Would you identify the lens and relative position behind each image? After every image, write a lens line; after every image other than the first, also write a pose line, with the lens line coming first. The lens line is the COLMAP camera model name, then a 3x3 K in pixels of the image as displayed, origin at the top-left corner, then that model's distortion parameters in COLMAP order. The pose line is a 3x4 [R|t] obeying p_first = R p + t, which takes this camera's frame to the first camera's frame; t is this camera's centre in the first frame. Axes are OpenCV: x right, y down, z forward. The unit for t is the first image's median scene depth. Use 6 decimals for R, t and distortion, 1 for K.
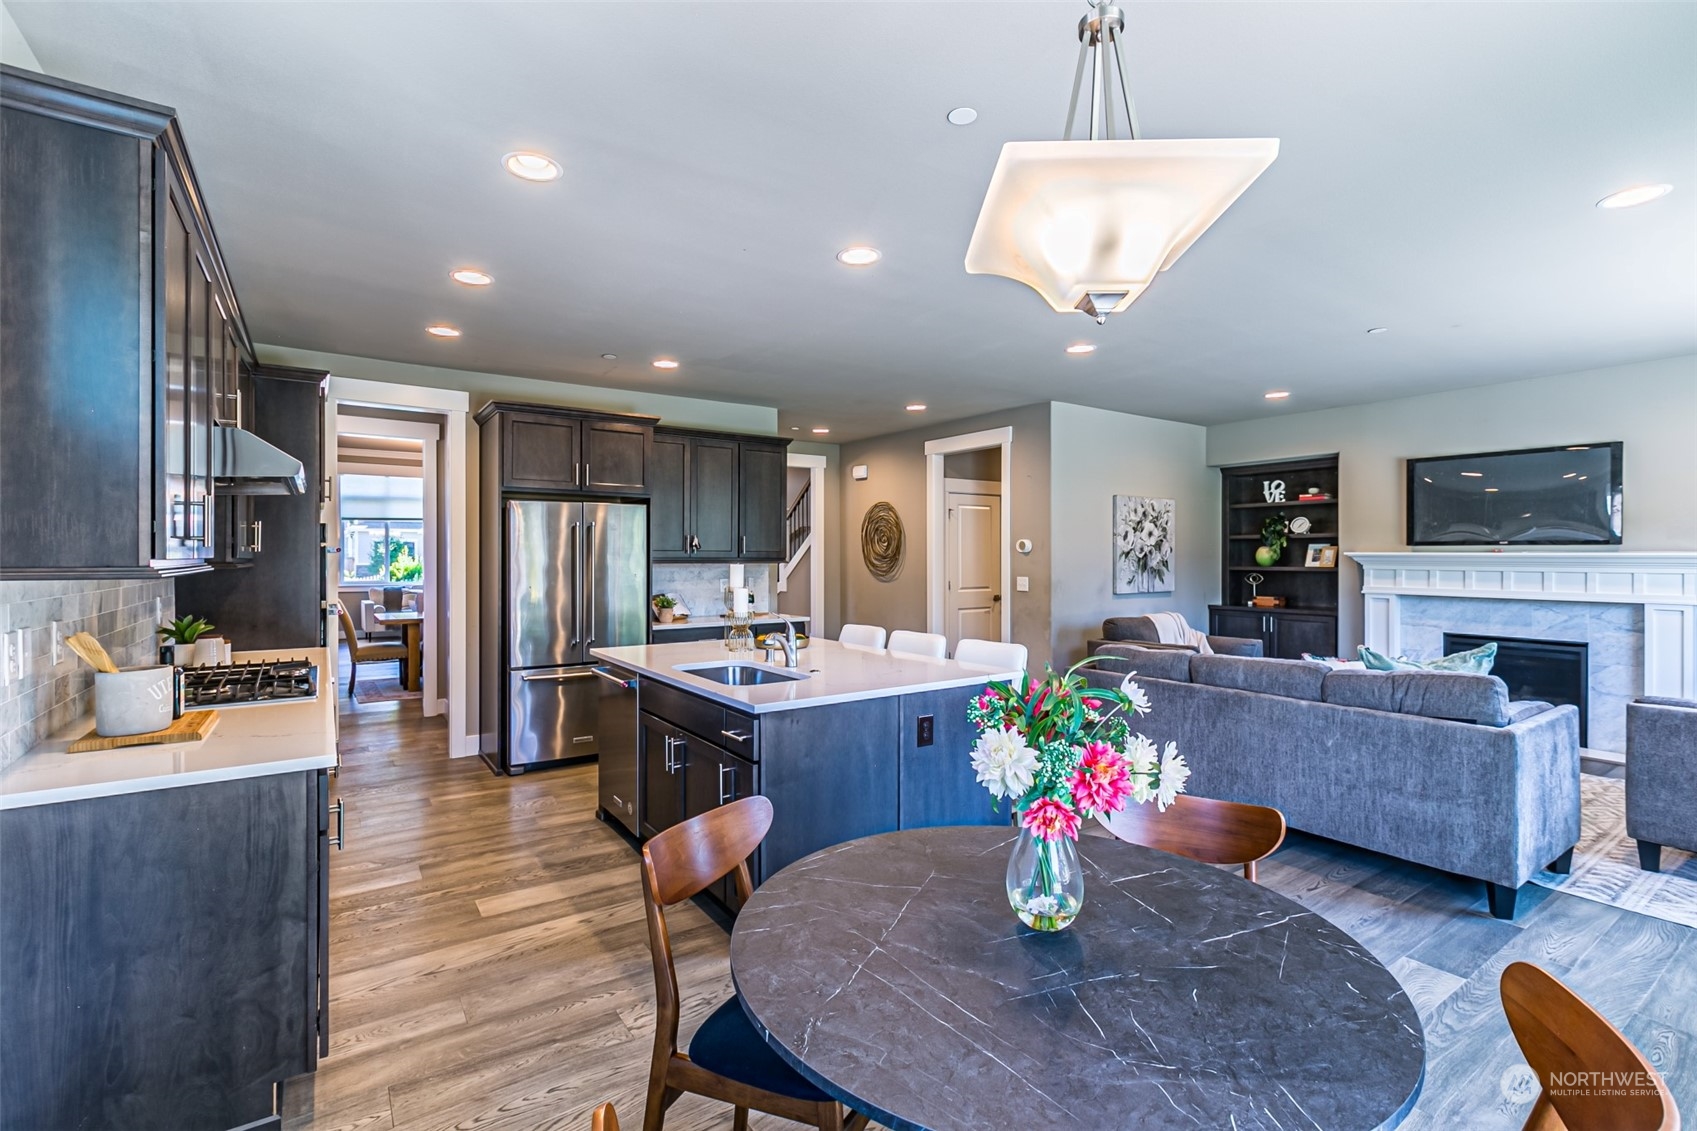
lens RADIAL K [[726.9, 0, 848.5], [0, 726.9, 565.5], [0, 0, 1]] dist [-0.000009, 0.000064]
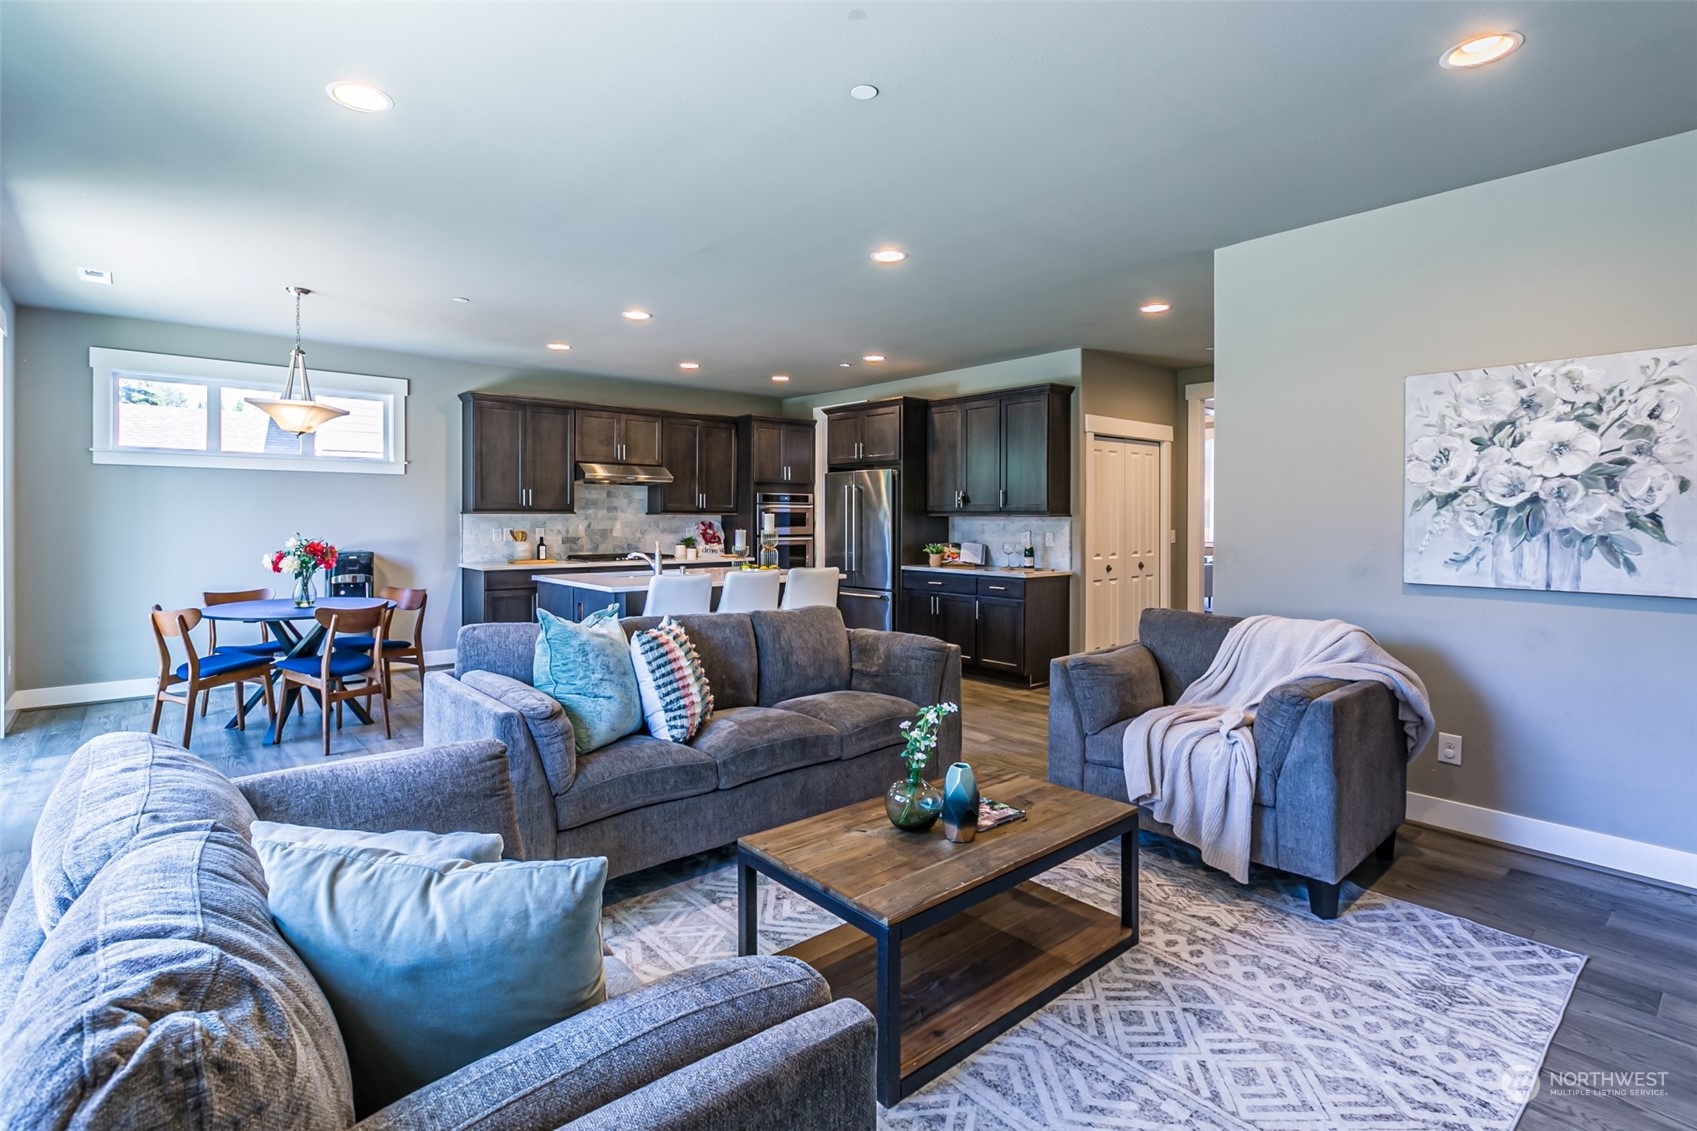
lens RADIAL K [[819.3, 0, 874.4], [0, 819.3, 520.2], [0, 0, 1]] dist [0.000351, 0.000326]
pose [[0.152660, 0.005106, -0.988266, 1.102985], [-0.015068, 0.999882, 0.002838, 0.002535], [0.988164, 0.014458, 0.152719, 0.740347]]
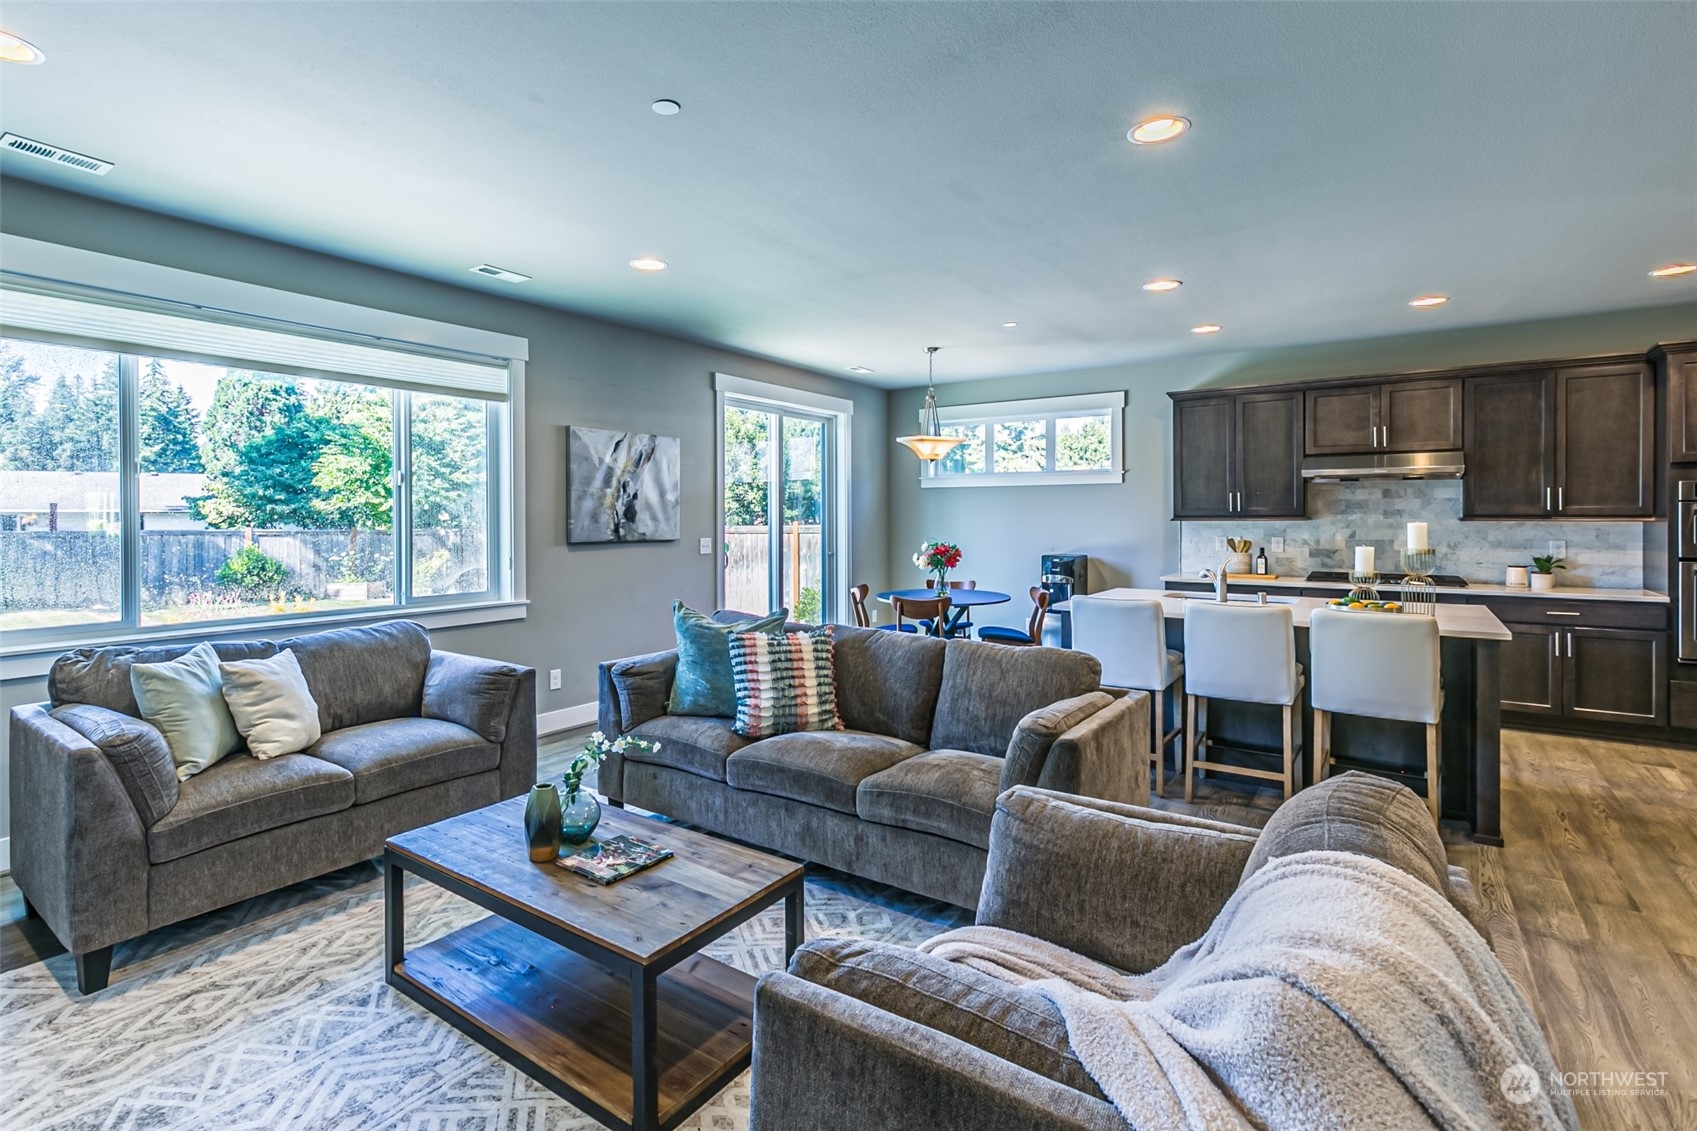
lens RADIAL K [[818.4, 0, 739.2], [0, 818.4, 522.9], [0, 0, 1]] dist [0.001079, 0.000431]
pose [[-0.947687, 0.005676, -0.319151, 0.727855], [-0.000116, 0.999836, 0.018126, -0.014130], [0.319201, 0.017215, -0.947531, 1.287411]]
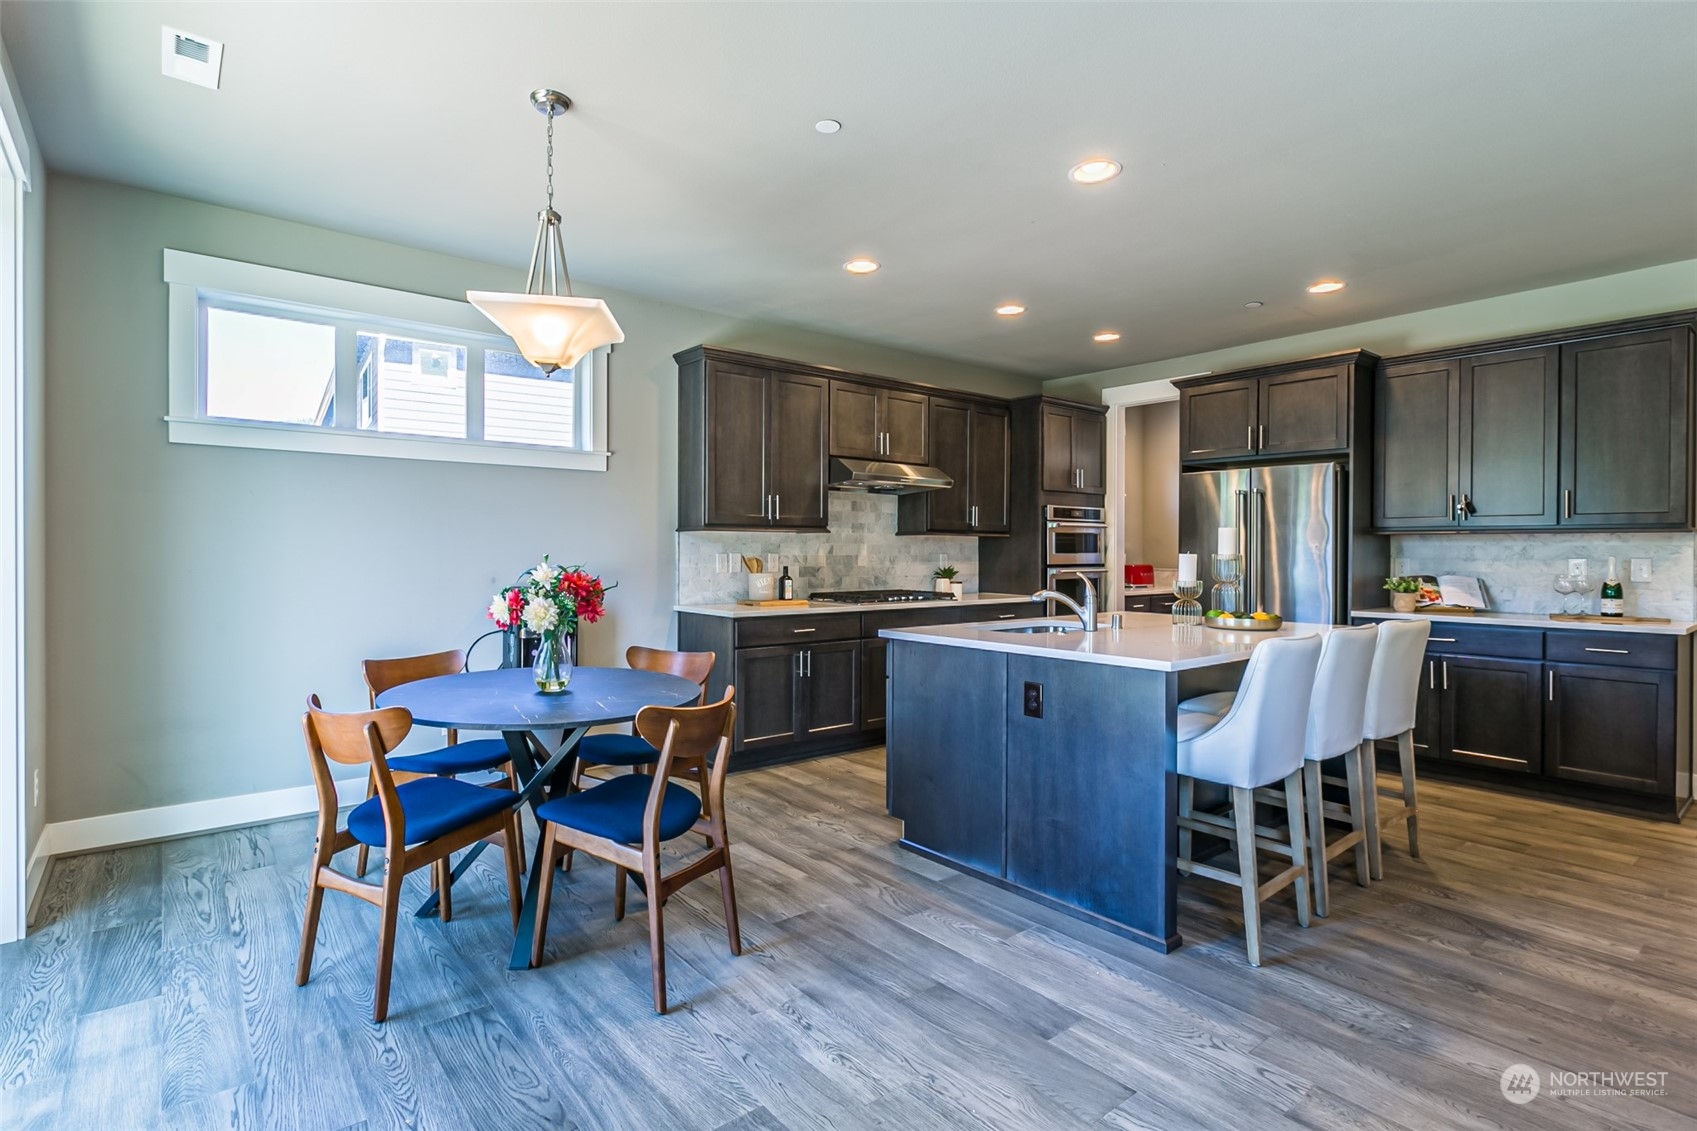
lens RADIAL K [[845.8, 0, 858.8], [0, 845.8, 554.6], [0, 0, 1]] dist [-0.000993, 0.000199]
pose [[0.108438, 0.006033, -0.994085, 0.609923], [-0.015008, 0.999878, 0.004431, 0.024805], [0.993990, 0.014439, 0.108515, 0.363668]]
